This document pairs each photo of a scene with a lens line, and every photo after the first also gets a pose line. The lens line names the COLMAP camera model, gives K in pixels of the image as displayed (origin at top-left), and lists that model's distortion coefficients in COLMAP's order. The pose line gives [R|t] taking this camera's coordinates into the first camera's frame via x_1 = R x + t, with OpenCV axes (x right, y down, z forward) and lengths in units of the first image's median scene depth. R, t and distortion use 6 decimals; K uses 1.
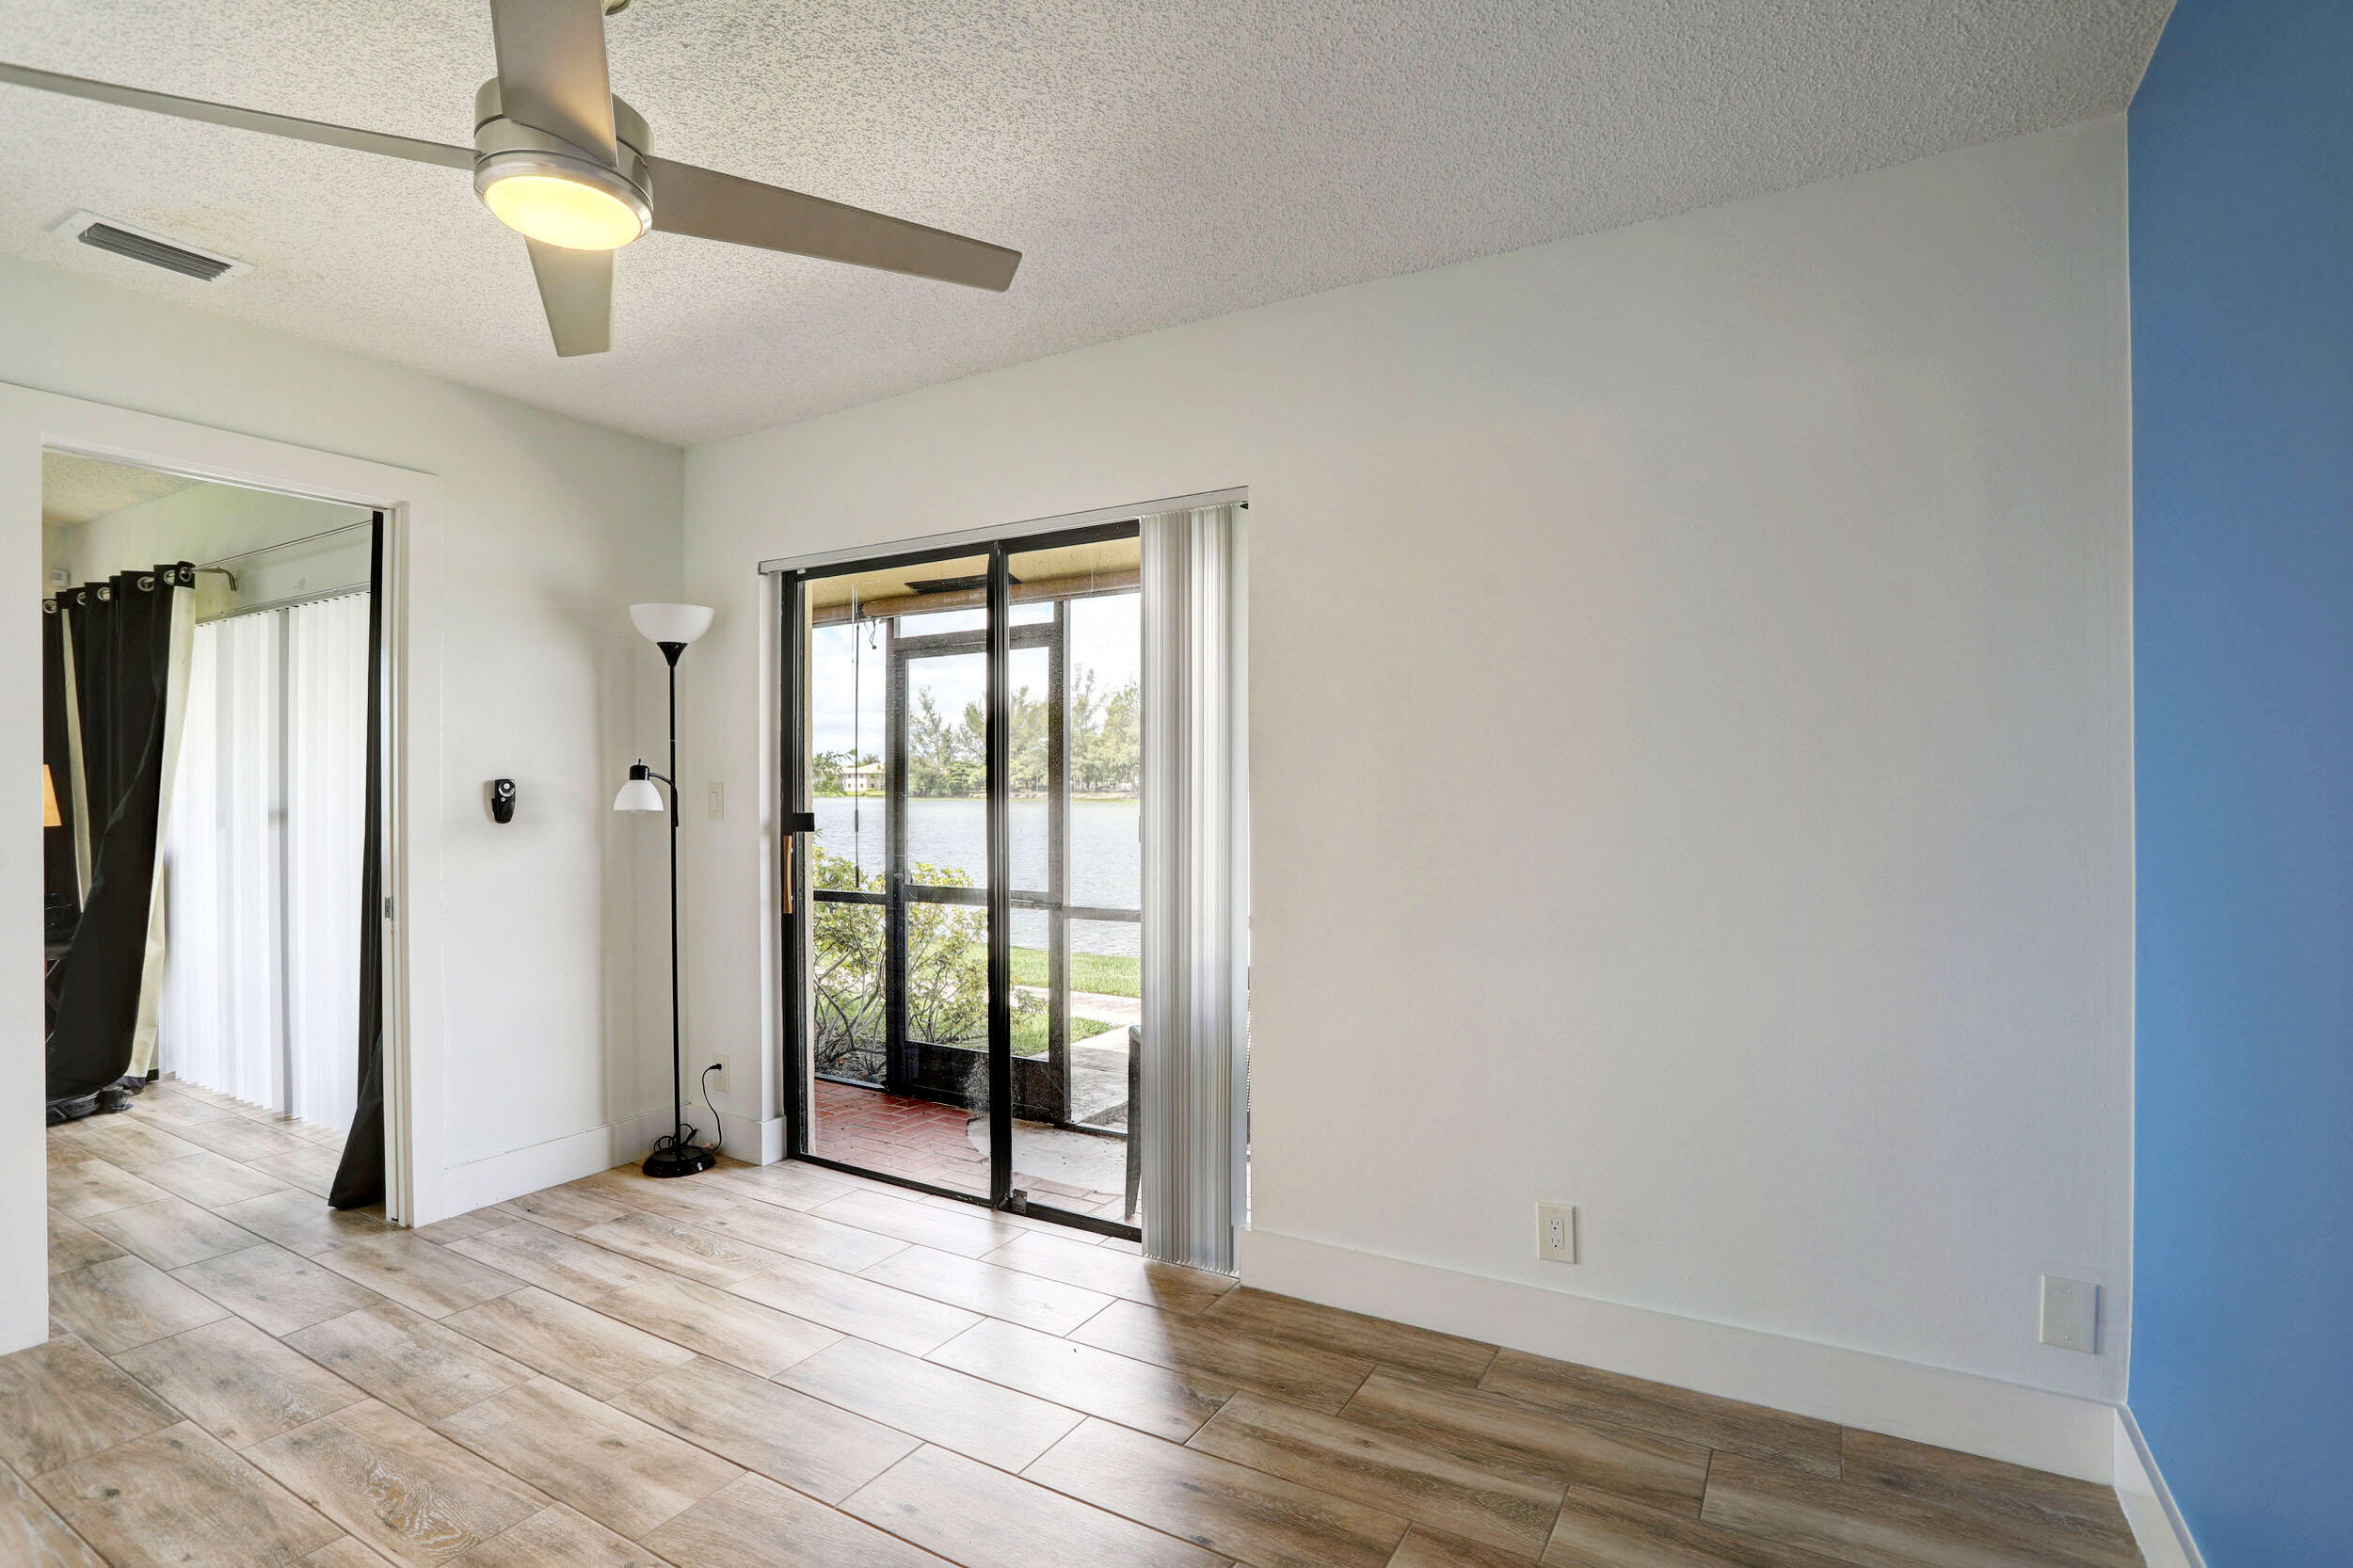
lens RADIAL K [[1145.7, 0, 1174.2], [0, 1145.7, 791.2], [0, 0, 1]] dist [-0.060145, 0.018543]
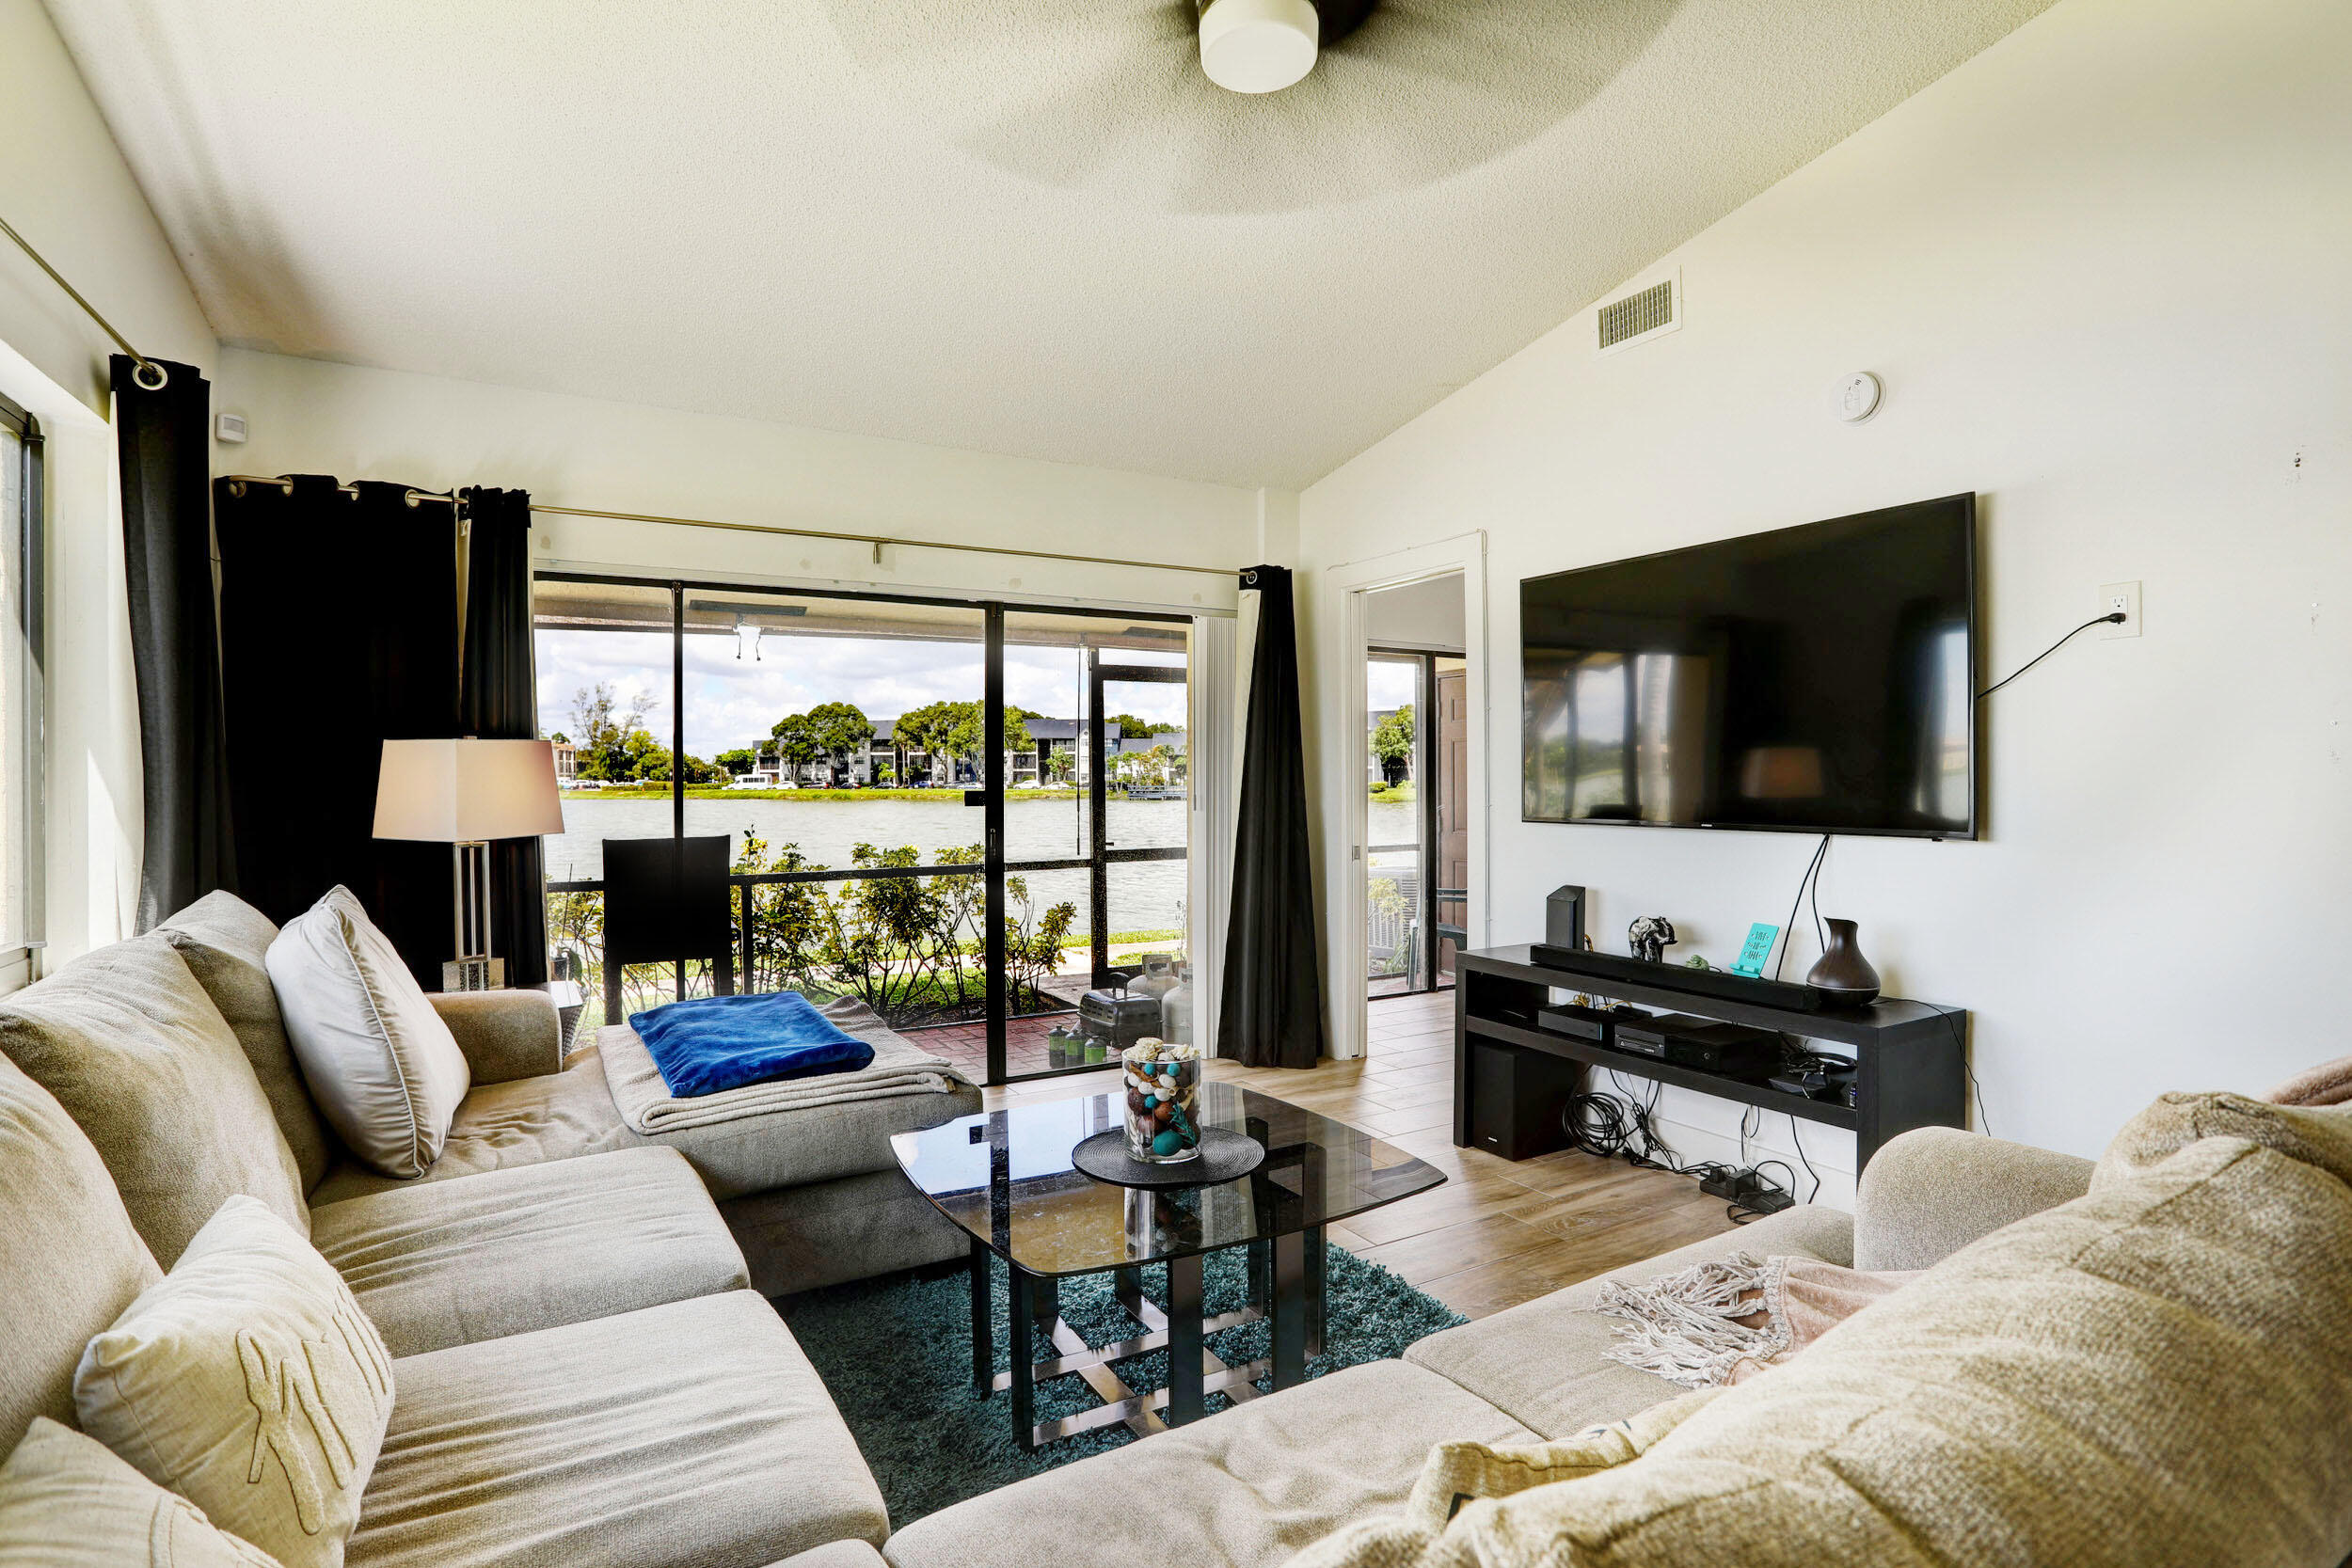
lens RADIAL K [[1145.1, 0, 1163.6], [0, 1145.1, 781.3], [0, 0, 1]] dist [-0.060145, 0.018543]
pose [[0.524979, -0.002436, 0.851111, -1.319420], [-0.008535, 0.999931, 0.008127, -0.009197], [-0.851072, -0.011531, 0.524922, 0.235458]]
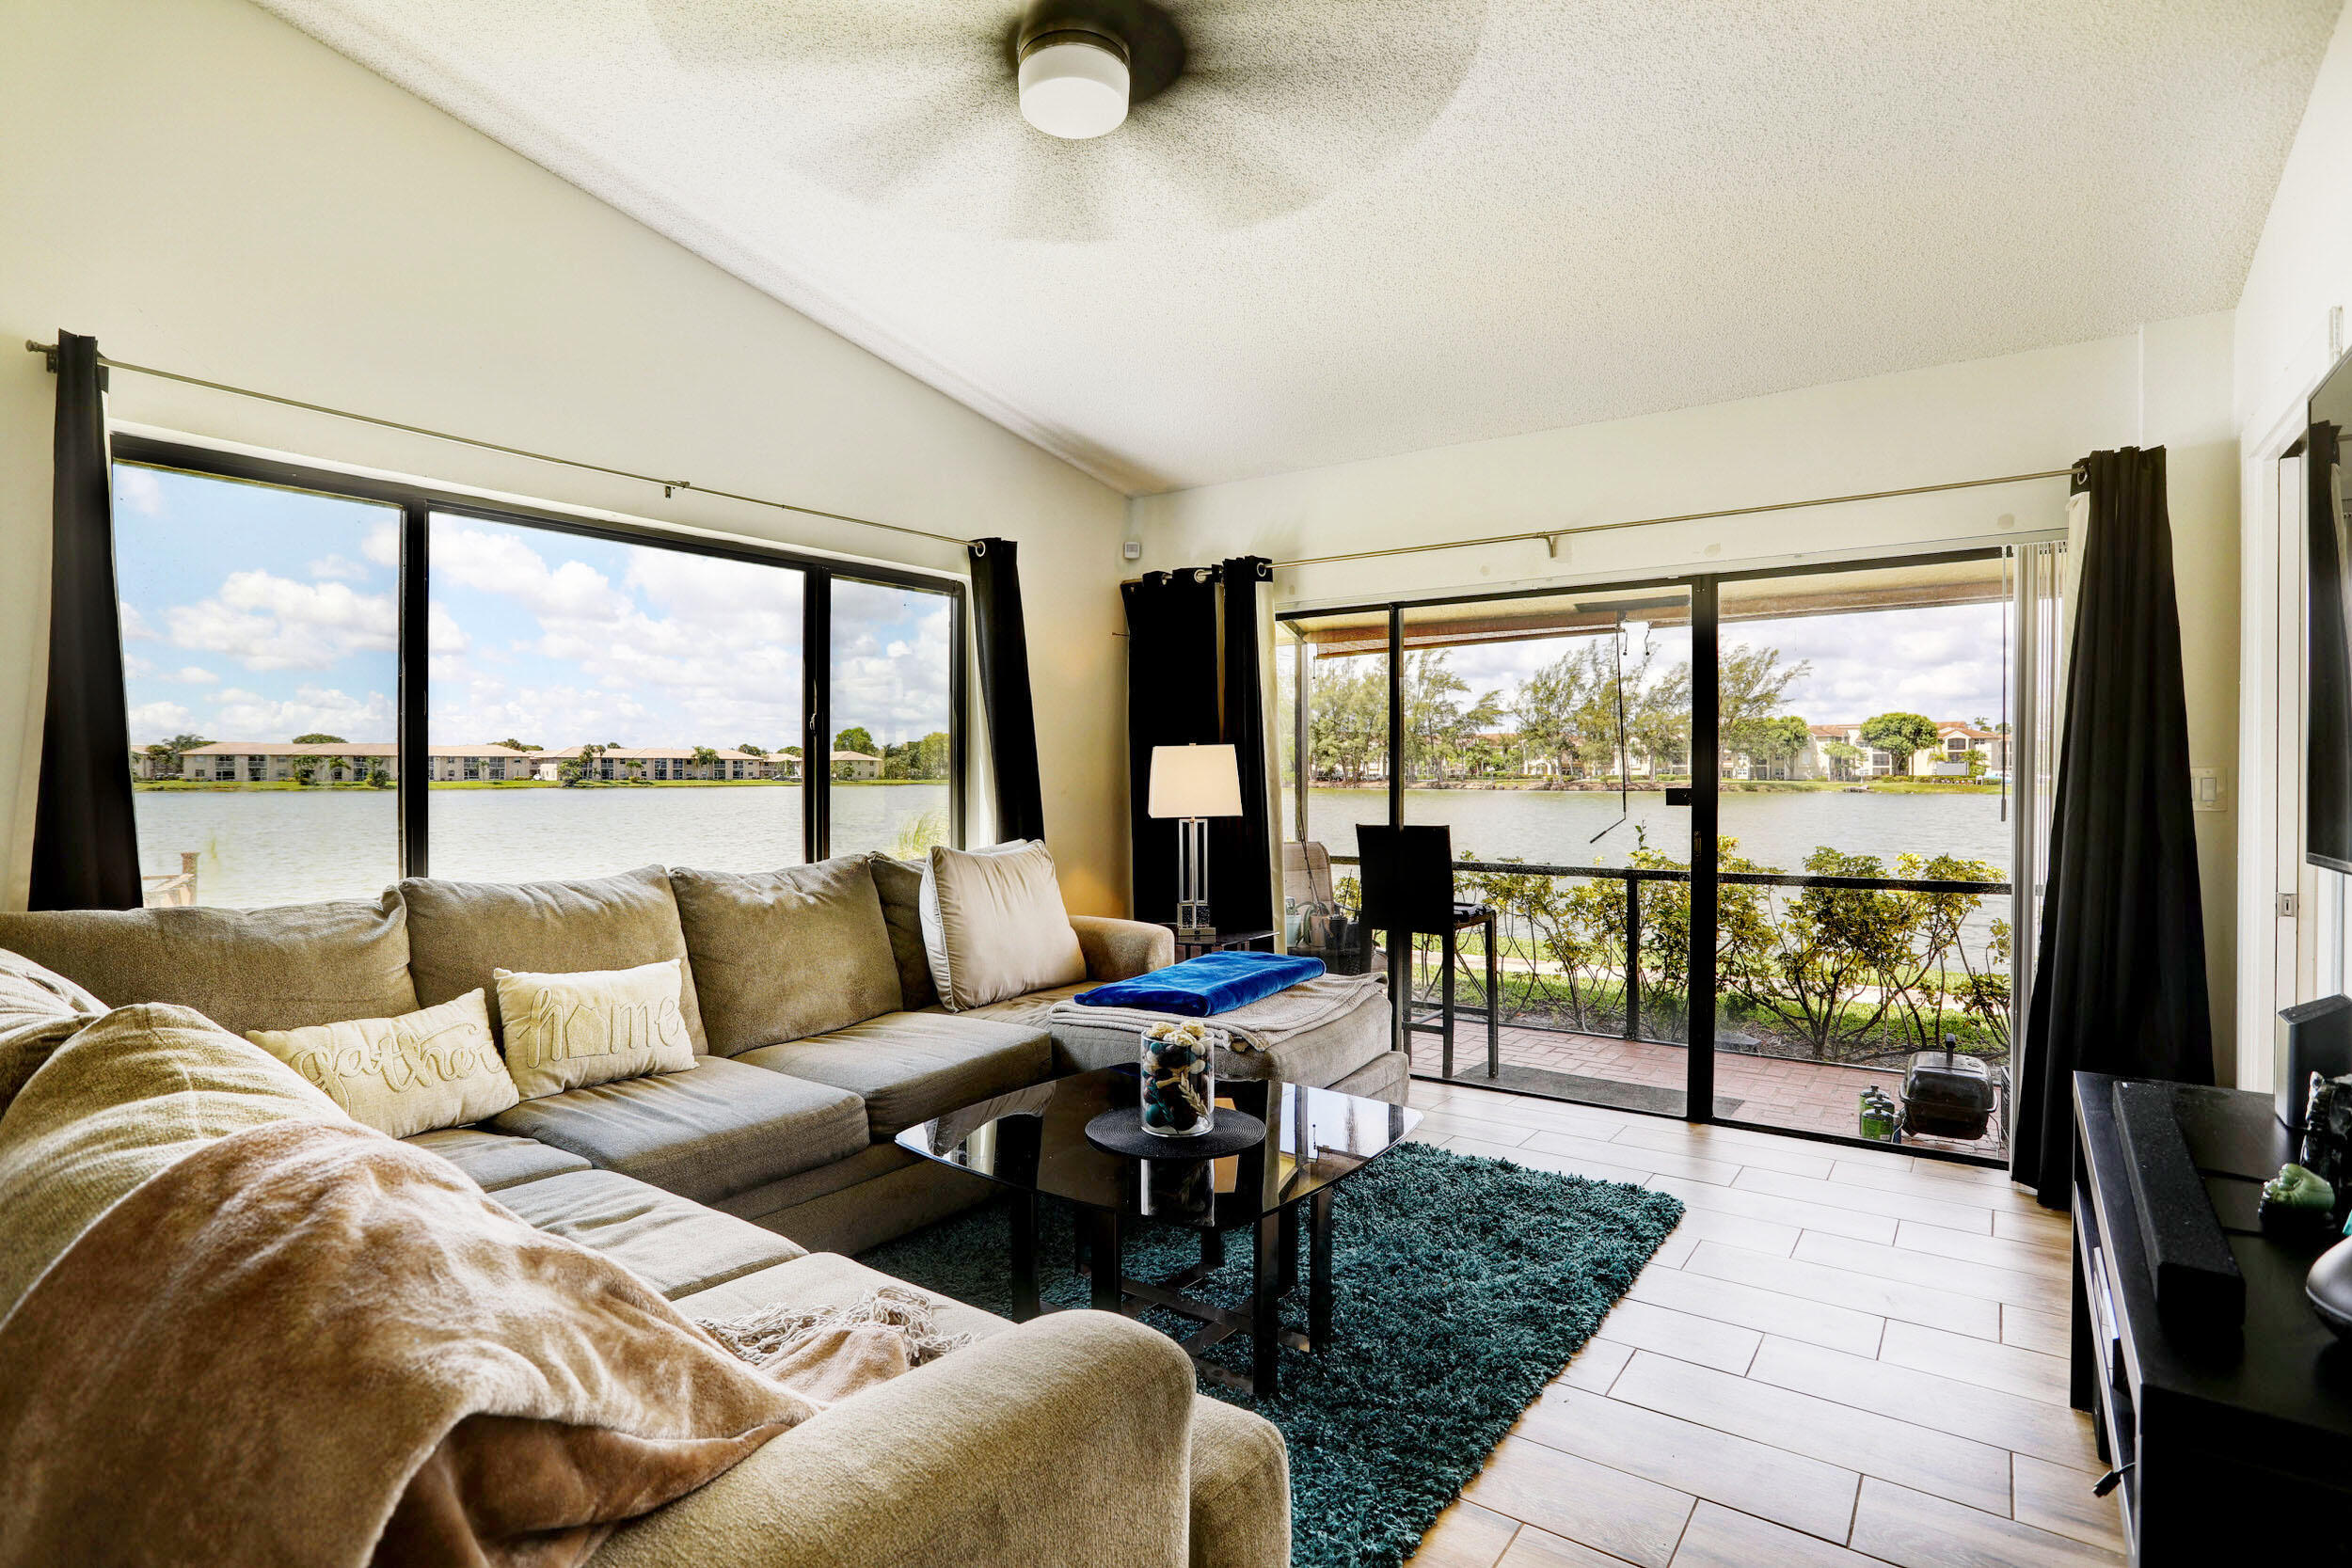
lens RADIAL K [[1145.1, 0, 1176.9], [0, 1145.1, 795.1], [0, 0, 1]] dist [-0.060145, 0.018543]
pose [[0.993100, 0.003199, -0.117230, -0.720366], [0.000462, 0.999513, 0.031190, -0.015545], [0.117272, -0.031029, 0.992615, -0.093582]]
